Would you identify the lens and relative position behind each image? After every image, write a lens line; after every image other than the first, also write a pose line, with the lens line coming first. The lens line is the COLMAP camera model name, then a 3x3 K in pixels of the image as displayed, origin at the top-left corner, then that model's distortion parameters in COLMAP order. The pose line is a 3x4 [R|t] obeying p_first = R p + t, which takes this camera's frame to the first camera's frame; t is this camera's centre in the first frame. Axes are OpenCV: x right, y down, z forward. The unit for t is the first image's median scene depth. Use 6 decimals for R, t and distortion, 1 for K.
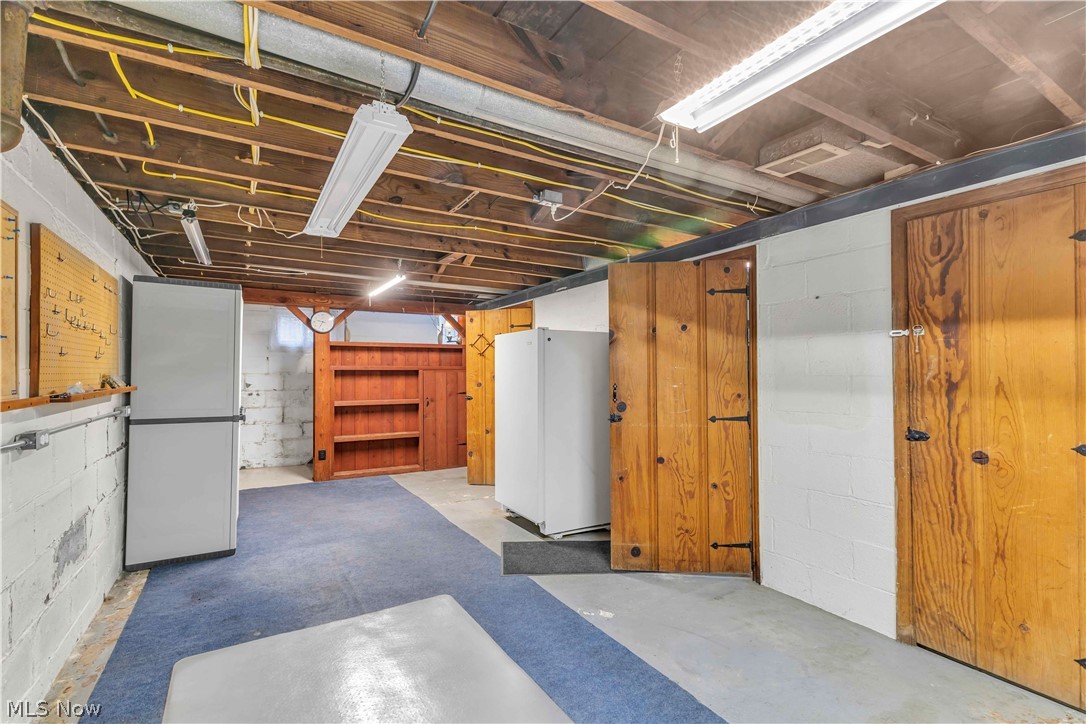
lens RADIAL K [[491.1, 0, 543.0], [0, 491.1, 362.0], [0, 0, 1]] dist [0.011141, -0.000450]
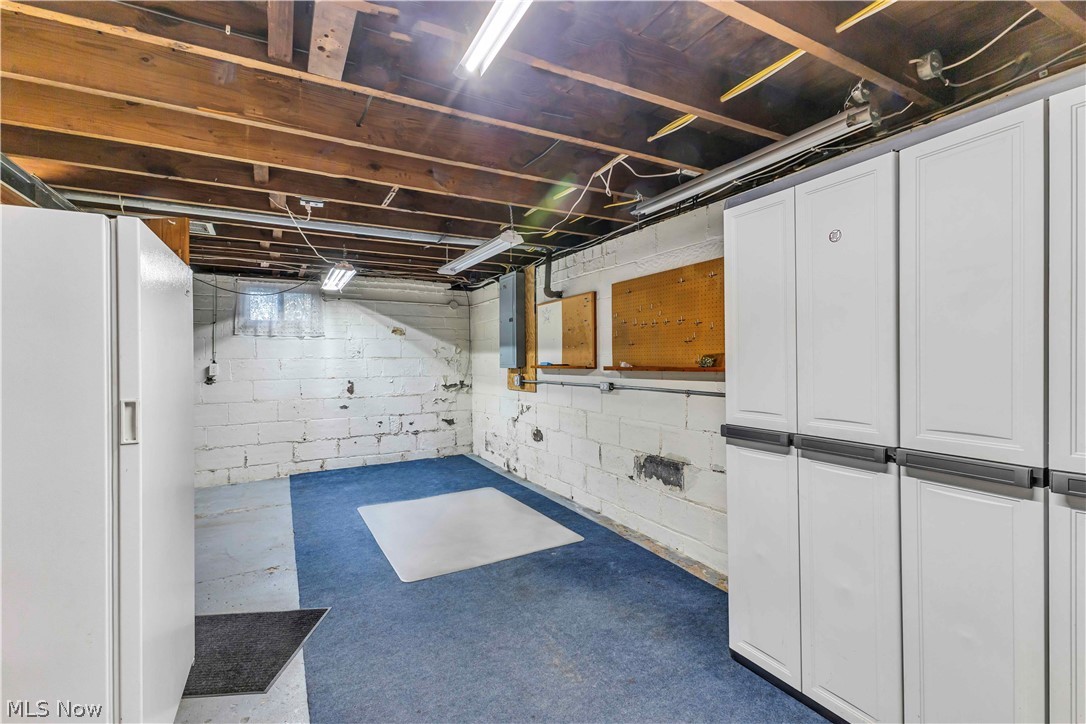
lens RADIAL K [[477.6, 0, 541.0], [0, 477.6, 359.4], [0, 0, 1]] dist [0.010498, -0.000232]
pose [[-0.998854, 0.009936, 0.046813, -0.532770], [0.009062, 0.999781, -0.018857, 0.045098], [-0.046990, -0.018412, -0.998726, 2.010439]]
